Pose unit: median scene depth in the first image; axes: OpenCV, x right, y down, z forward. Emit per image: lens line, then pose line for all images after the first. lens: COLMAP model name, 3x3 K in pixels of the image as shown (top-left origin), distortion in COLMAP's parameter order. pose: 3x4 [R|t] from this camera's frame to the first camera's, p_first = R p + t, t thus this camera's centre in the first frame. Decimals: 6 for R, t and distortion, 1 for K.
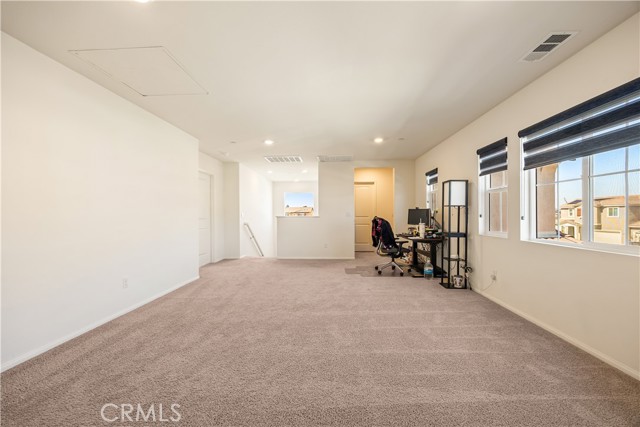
lens RADIAL K [[248.2, 0, 320.8], [0, 248.2, 213.9], [0, 0, 1]] dist [-0.001991, 0.000421]
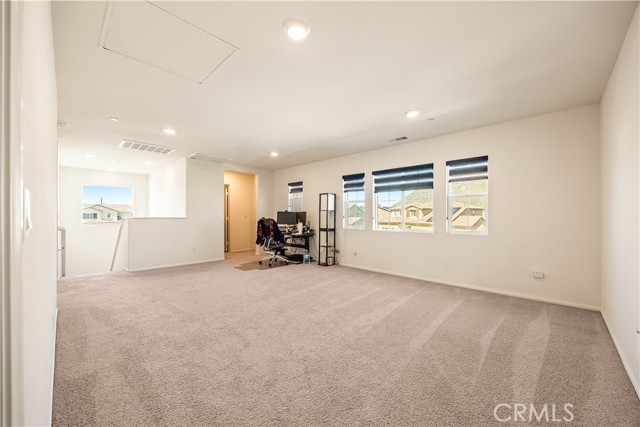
lens RADIAL K [[248.2, 0, 323.0], [0, 248.2, 216.4], [0, 0, 1]] dist [-0.001991, 0.000421]
pose [[0.659055, 0.001111, 0.752094, -0.647721], [-0.006843, 0.999966, 0.004519, -0.003750], [-0.752063, -0.008125, 0.659041, 0.041027]]
